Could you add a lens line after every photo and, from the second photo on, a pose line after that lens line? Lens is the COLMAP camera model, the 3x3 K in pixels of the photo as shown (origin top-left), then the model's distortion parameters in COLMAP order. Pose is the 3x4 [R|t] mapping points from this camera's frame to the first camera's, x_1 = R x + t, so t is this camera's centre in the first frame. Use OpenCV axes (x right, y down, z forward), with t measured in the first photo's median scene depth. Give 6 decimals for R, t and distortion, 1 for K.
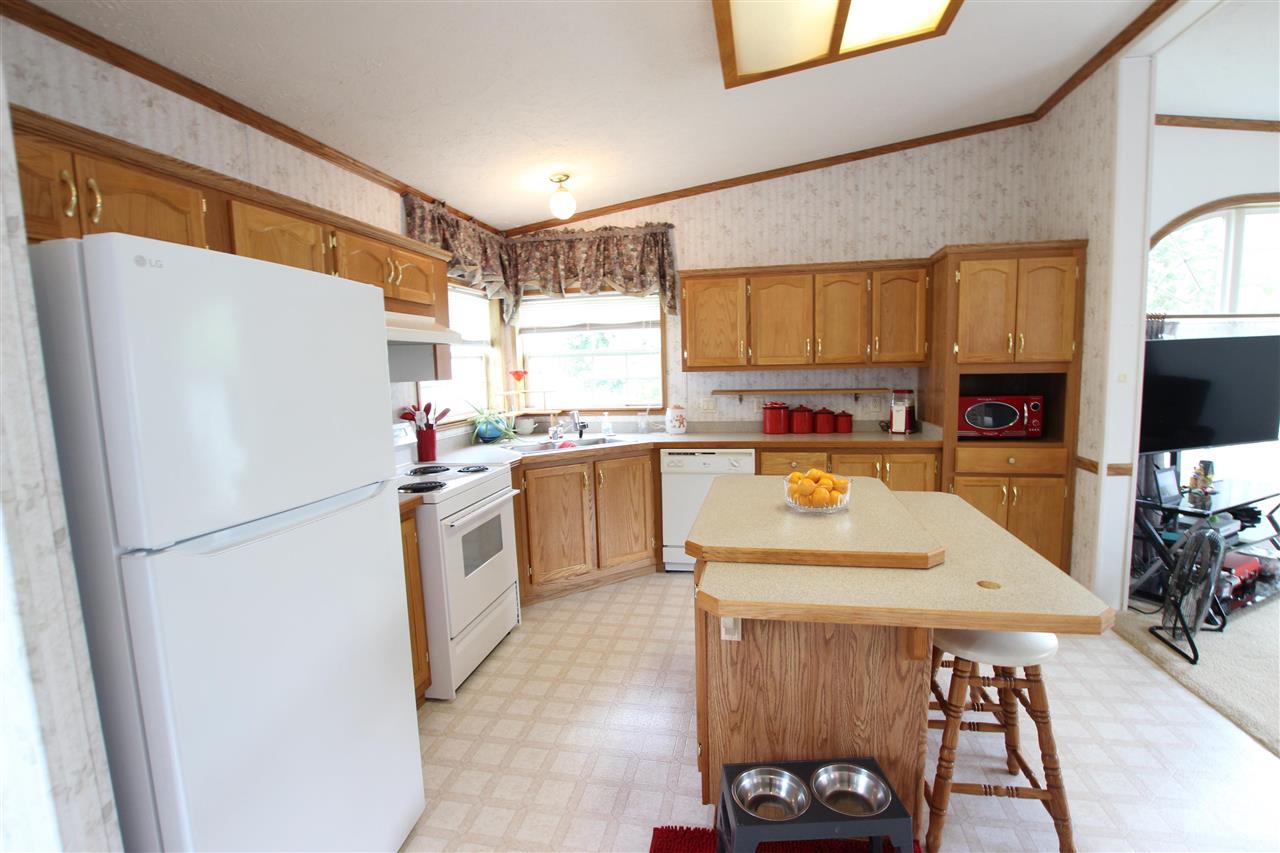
lens RADIAL K [[593.3, 0, 644.1], [0, 593.3, 430.2], [0, 0, 1]] dist [-0.037310, 0.006393]
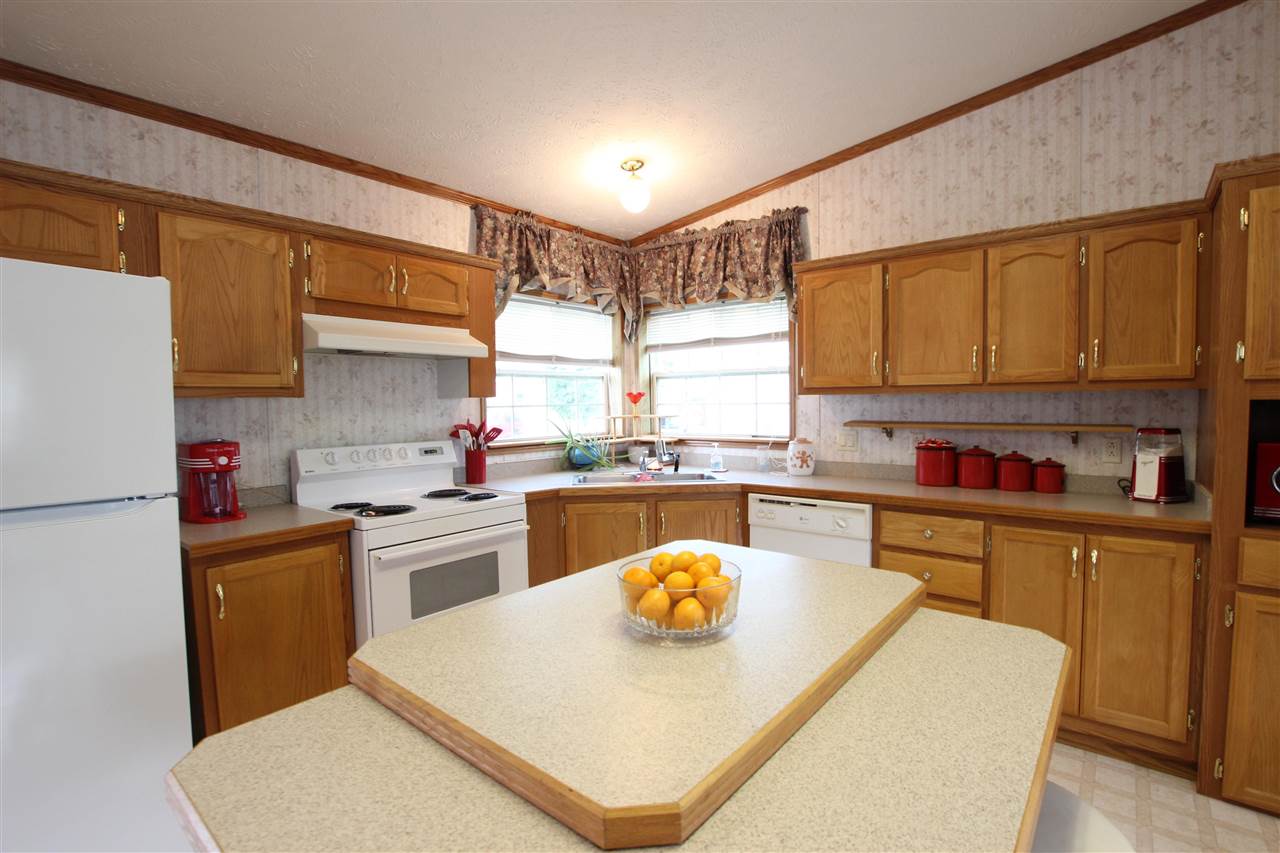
lens RADIAL K [[593.3, 0, 644.5], [0, 593.3, 430.3], [0, 0, 1]] dist [-0.037310, 0.006393]
pose [[0.881039, 0.038557, -0.471470, 0.267040], [-0.063549, 0.997285, -0.037197, -0.012408], [0.468756, 0.062733, 0.881097, 0.255035]]
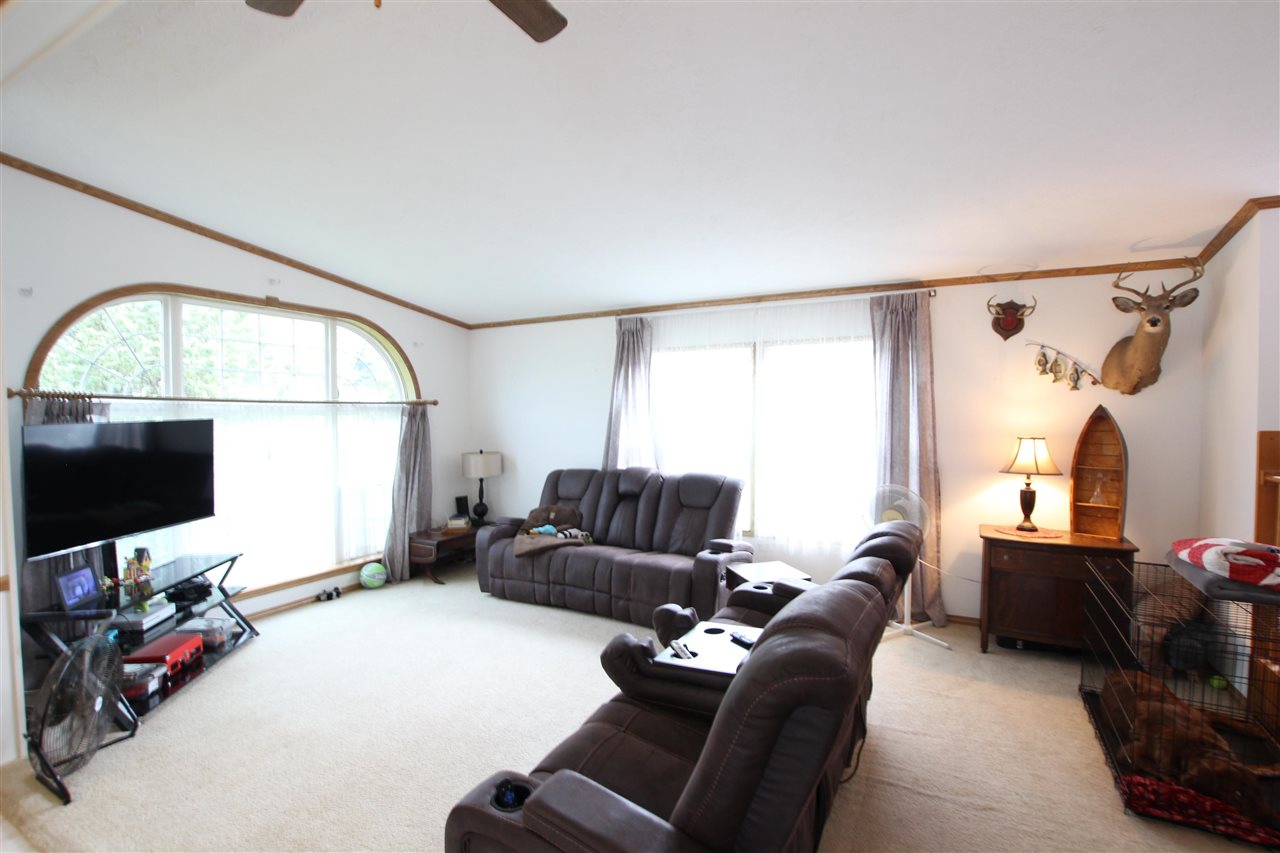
lens RADIAL K [[593.3, 0, 645.2], [0, 593.3, 425.7], [0, 0, 1]] dist [-0.037310, 0.006393]
pose [[0.283064, 0.004399, 0.959091, 0.251713], [0.105925, 0.993729, -0.035821, -0.022132], [-0.953234, 0.111731, 0.280823, -0.084250]]
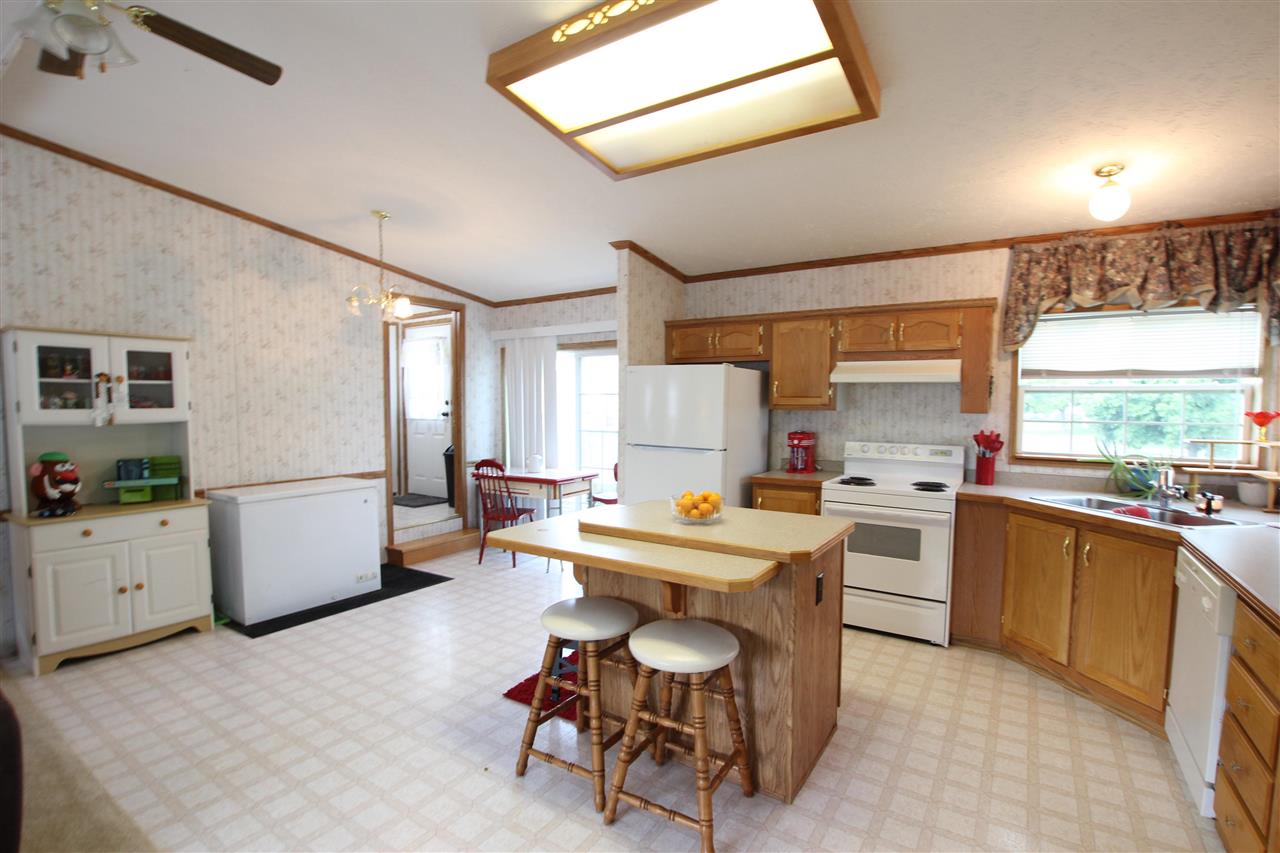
lens RADIAL K [[593.3, 0, 646.2], [0, 593.3, 431.0], [0, 0, 1]] dist [-0.037310, 0.006393]
pose [[-0.367158, 0.073222, -0.927272, 0.770533], [-0.100253, 0.987974, 0.117711, -0.099822], [0.924740, 0.136181, -0.355402, 0.684209]]
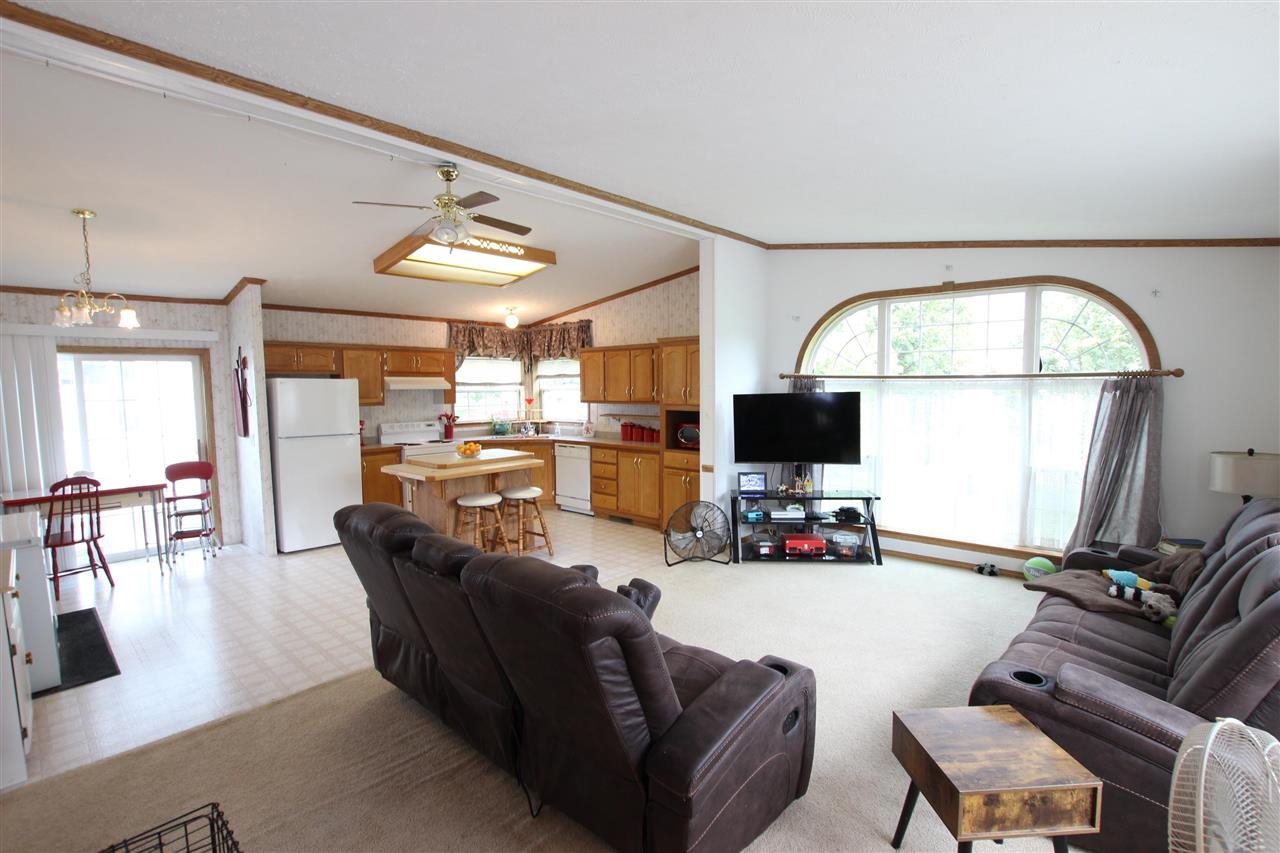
lens RADIAL K [[593.3, 0, 641.5], [0, 593.3, 428.7], [0, 0, 1]] dist [-0.037310, 0.006393]
pose [[0.860054, 0.056367, -0.507079, 1.232124], [-0.071819, 0.997358, -0.010946, -0.013225], [0.505122, 0.045832, 0.861830, -0.507736]]
